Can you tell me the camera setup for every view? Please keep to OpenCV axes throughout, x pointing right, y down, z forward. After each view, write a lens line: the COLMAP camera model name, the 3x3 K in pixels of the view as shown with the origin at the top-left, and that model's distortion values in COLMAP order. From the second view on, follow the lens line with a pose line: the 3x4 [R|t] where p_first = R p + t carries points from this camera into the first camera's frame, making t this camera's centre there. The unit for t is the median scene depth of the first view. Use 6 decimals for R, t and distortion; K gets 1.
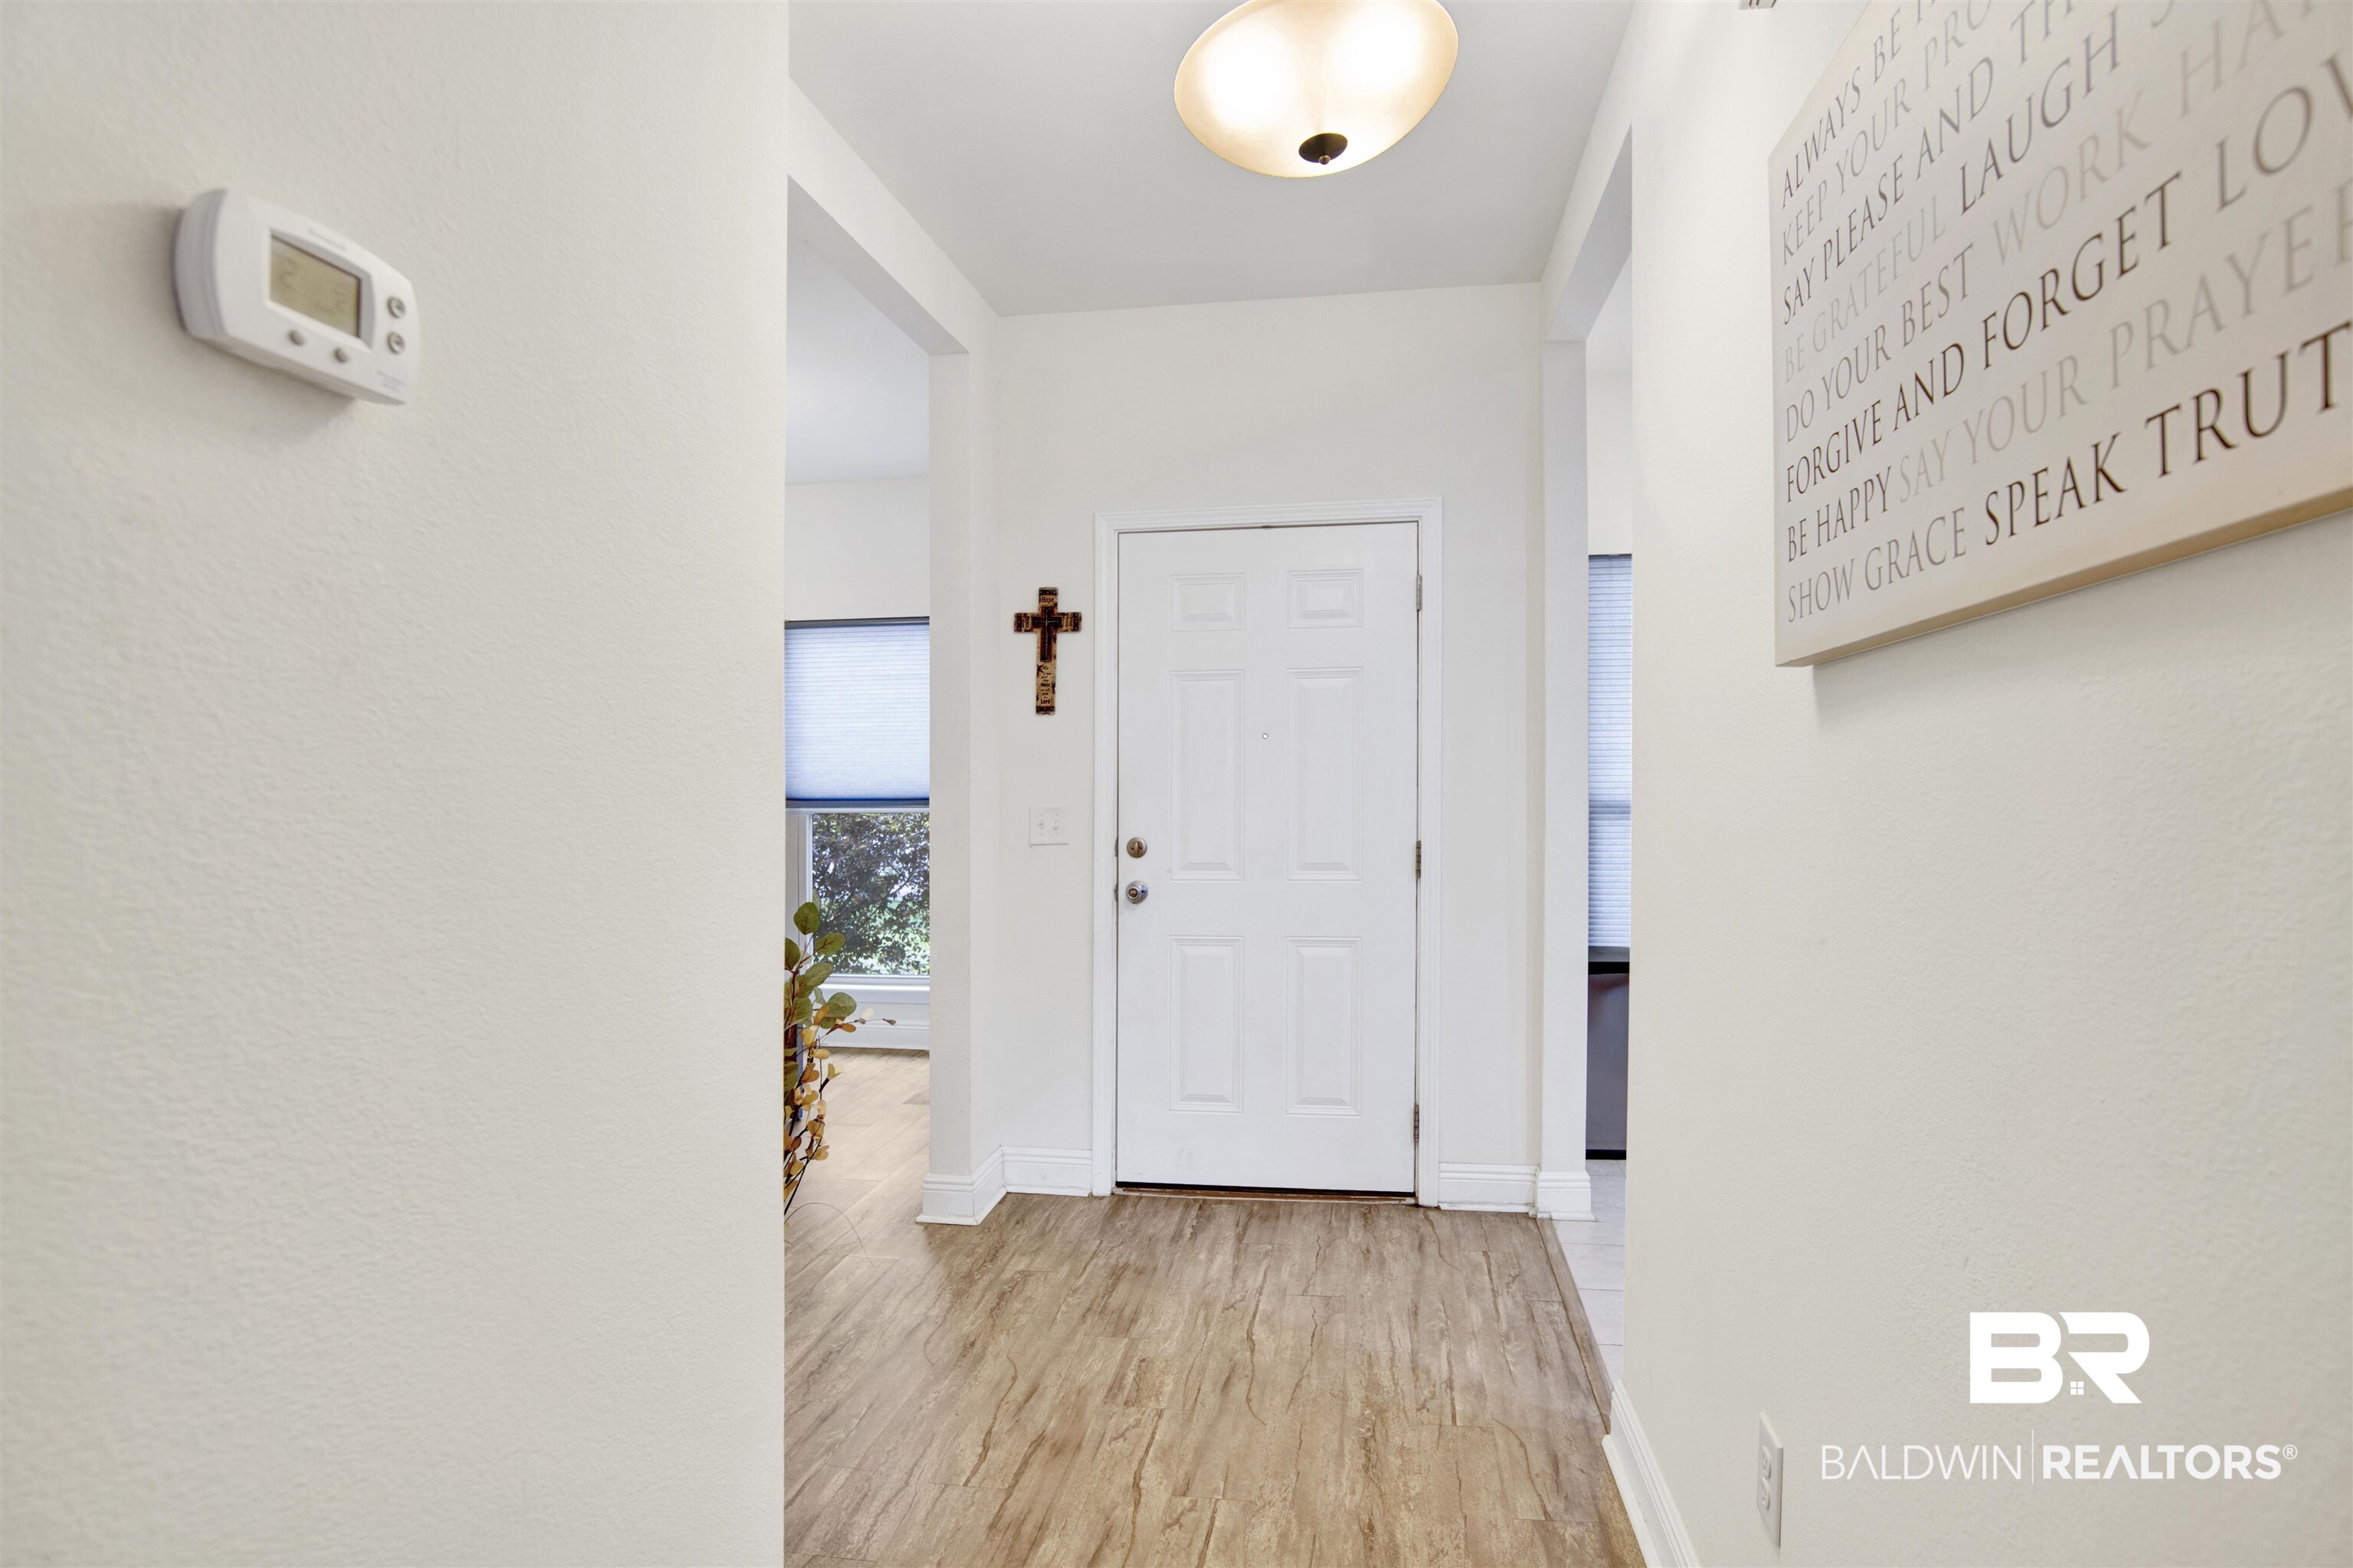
lens RADIAL K [[1221.8, 0, 1180.3], [0, 1221.8, 781.6], [0, 0, 1]] dist [-0.062107, 0.016881]
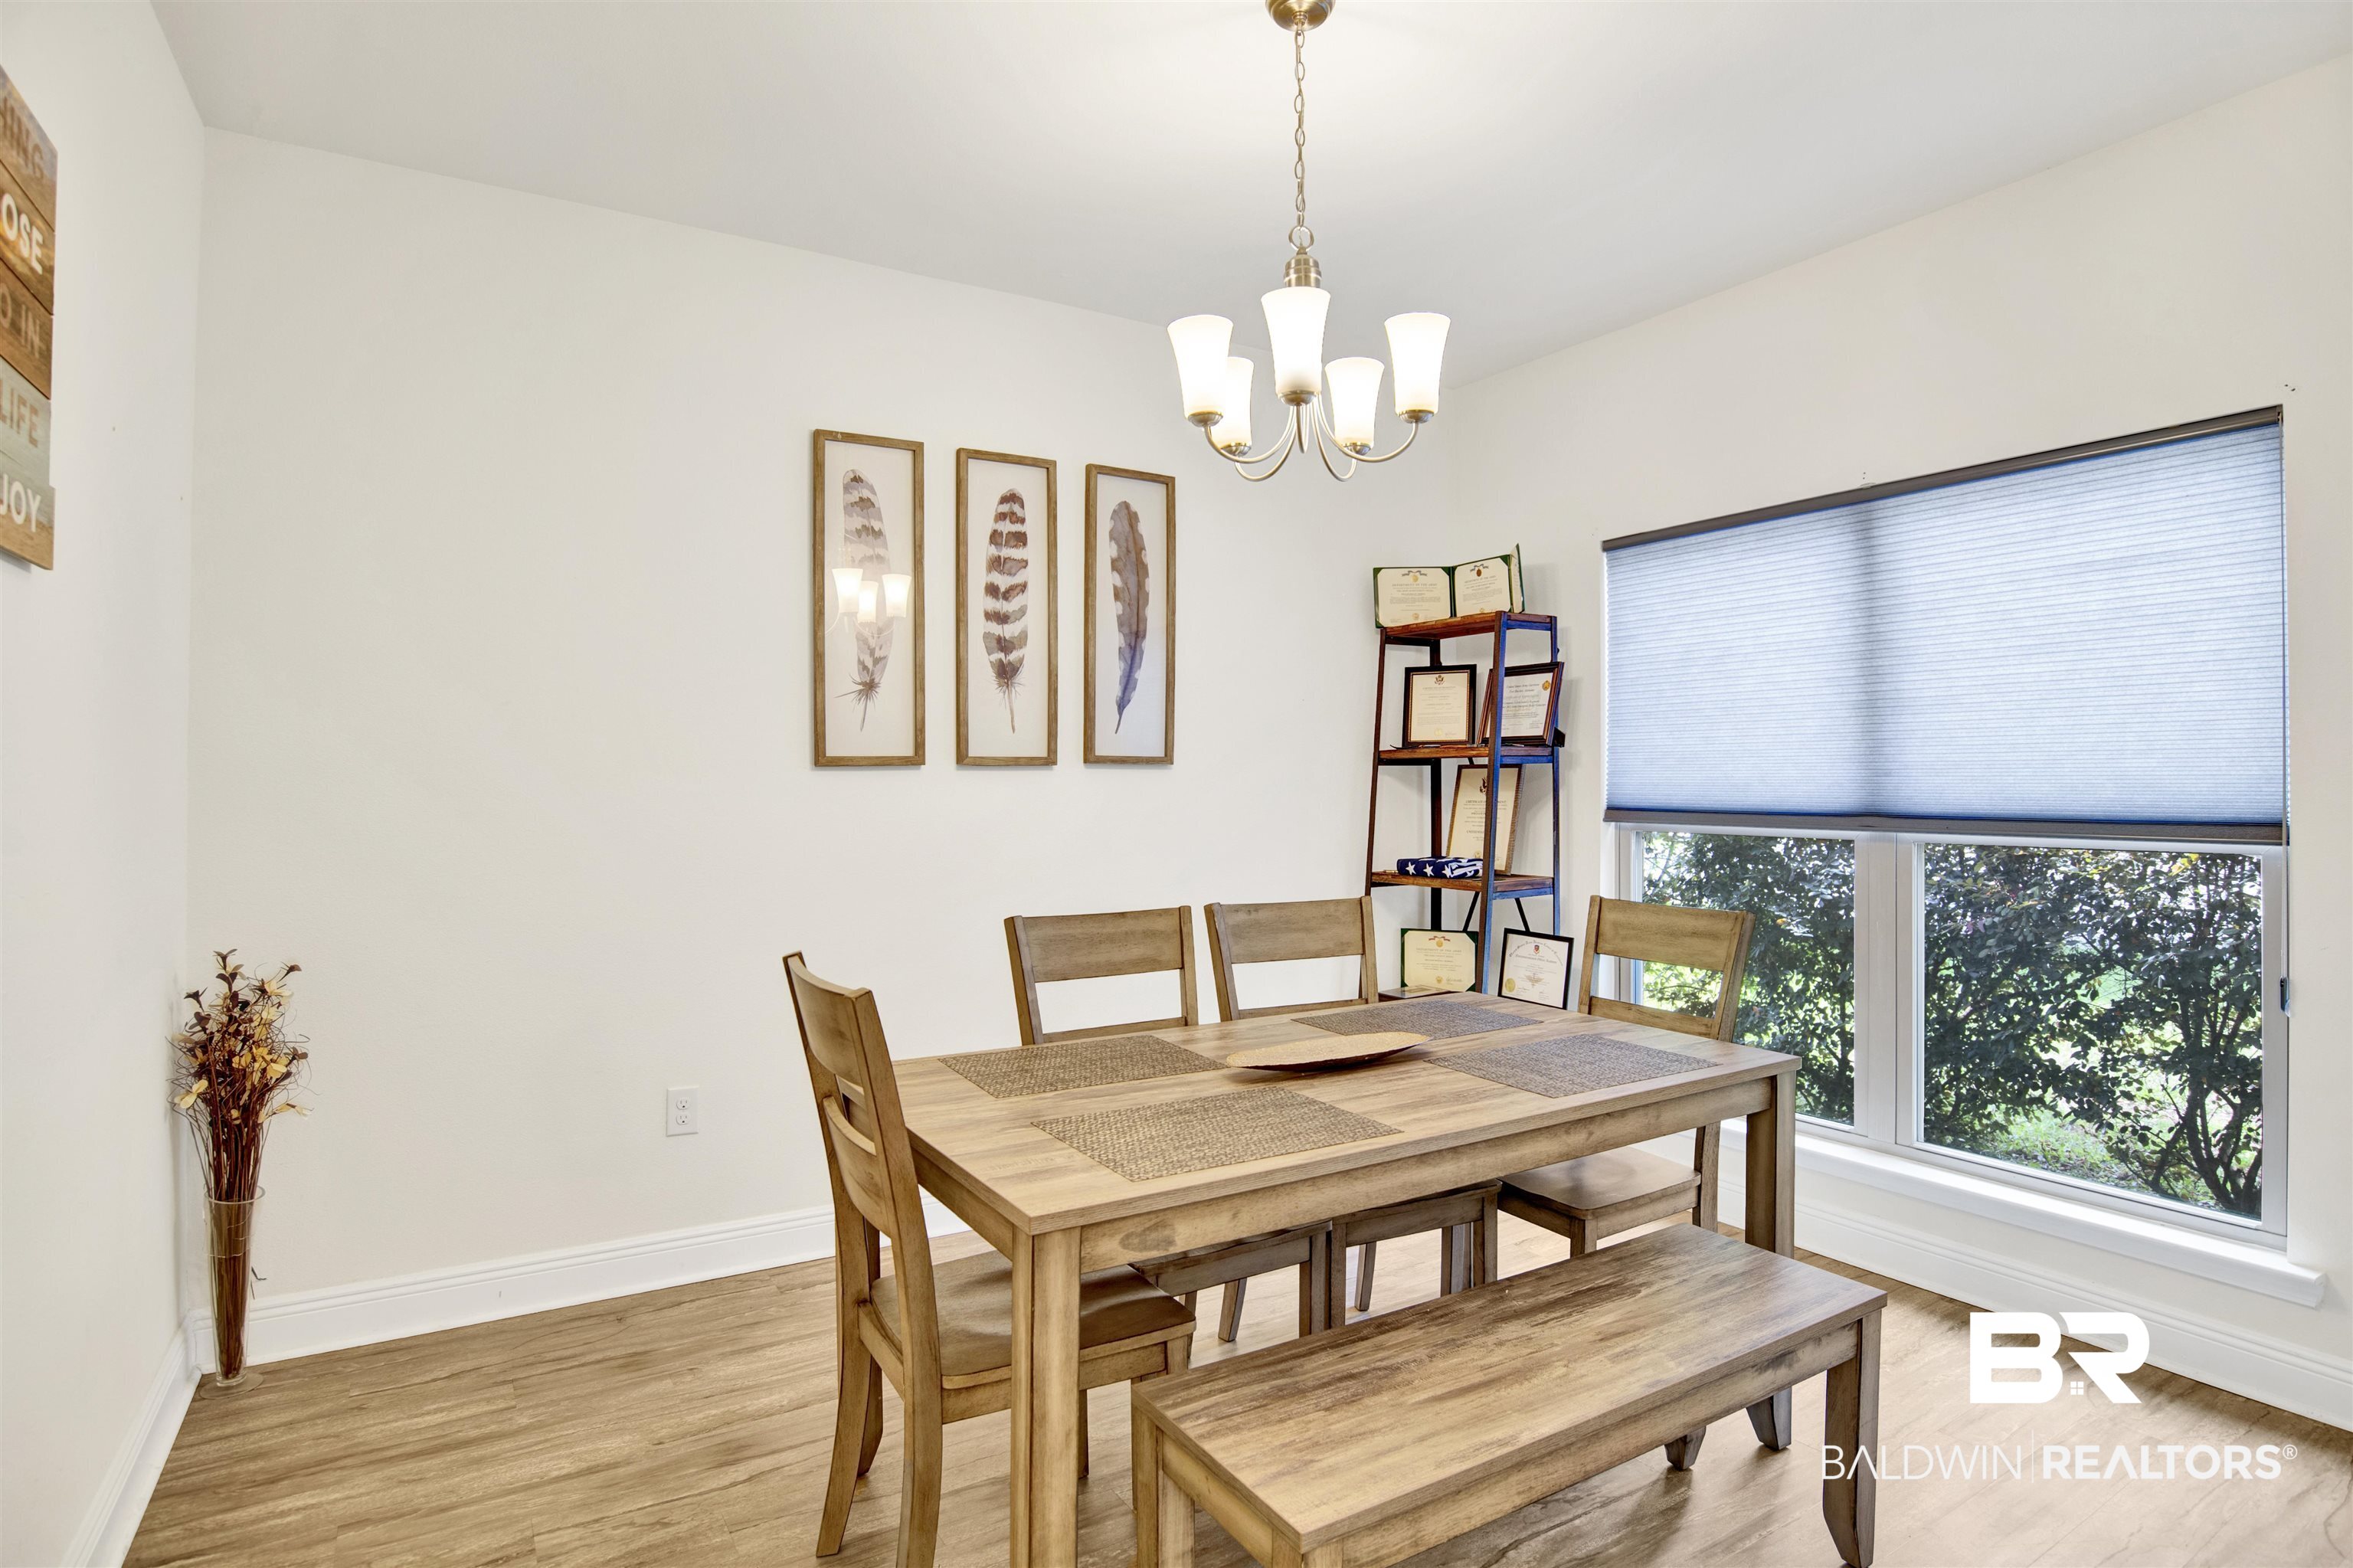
lens RADIAL K [[1221.8, 0, 1191.8], [0, 1221.8, 780.5], [0, 0, 1]] dist [-0.062107, 0.016881]
pose [[0.652847, -0.004715, -0.757475, -0.116216], [-0.001838, 0.999968, -0.007809, 0.004390], [0.757487, 0.006490, 0.652818, 0.417057]]
